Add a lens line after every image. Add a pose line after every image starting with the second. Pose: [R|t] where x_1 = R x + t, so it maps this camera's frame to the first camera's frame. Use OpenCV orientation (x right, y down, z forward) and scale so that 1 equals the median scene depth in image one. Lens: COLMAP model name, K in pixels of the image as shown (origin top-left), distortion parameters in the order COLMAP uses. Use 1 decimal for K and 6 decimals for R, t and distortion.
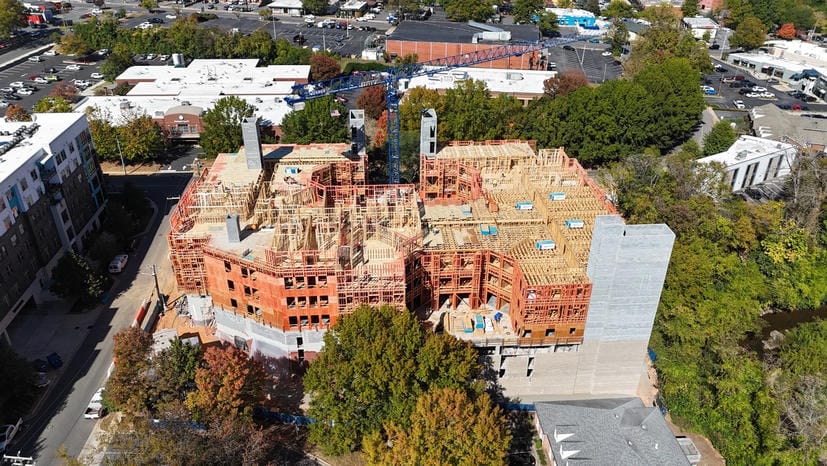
lens RADIAL K [[605.7, 0, 413.5], [0, 605.7, 233.0], [0, 0, 1]] dist [0.056270, -0.050615]
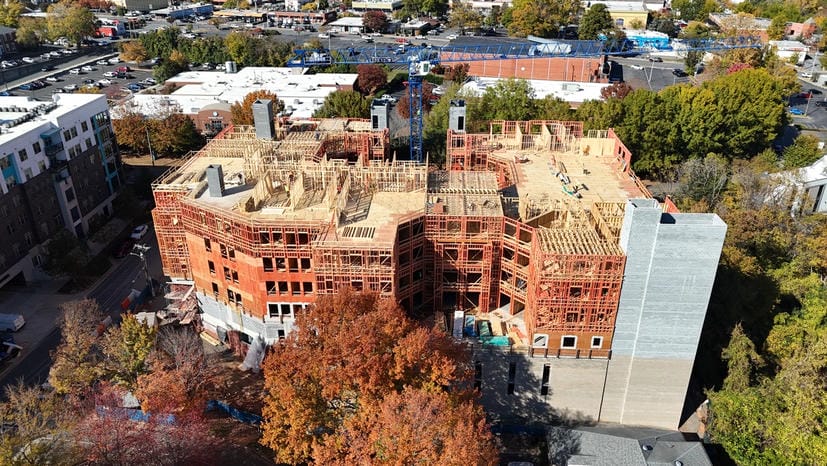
lens RADIAL K [[605.7, 0, 413.5], [0, 605.7, 233.0], [0, 0, 1]] dist [0.056270, -0.050615]
pose [[0.992206, 0.047698, -0.115118, 0.058610], [-0.054773, 0.996749, -0.059096, 0.043517], [0.111925, 0.064941, 0.991592, 0.081005]]
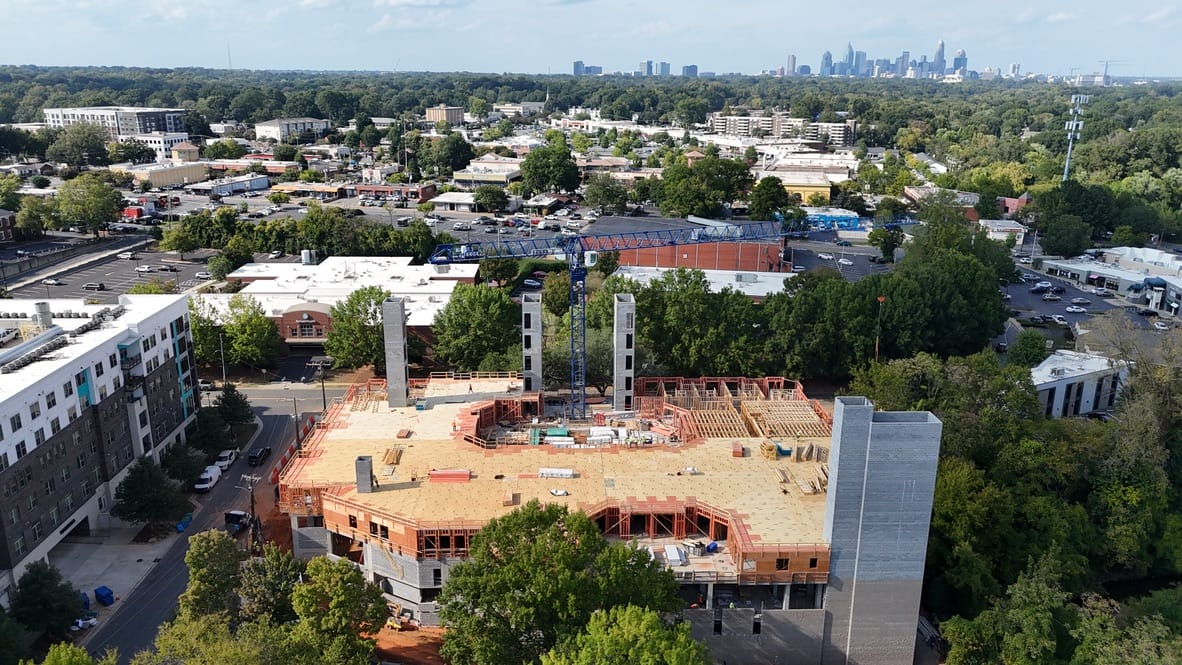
lens RADIAL K [[865.7, 0, 591.0], [0, 865.7, 332.5], [0, 0, 1]] dist [0.056270, -0.050615]
pose [[0.999189, 0.010716, -0.038821, 0.019859], [-0.019470, 0.972350, -0.232716, 0.080289], [0.035254, 0.233283, 0.971770, -0.043837]]
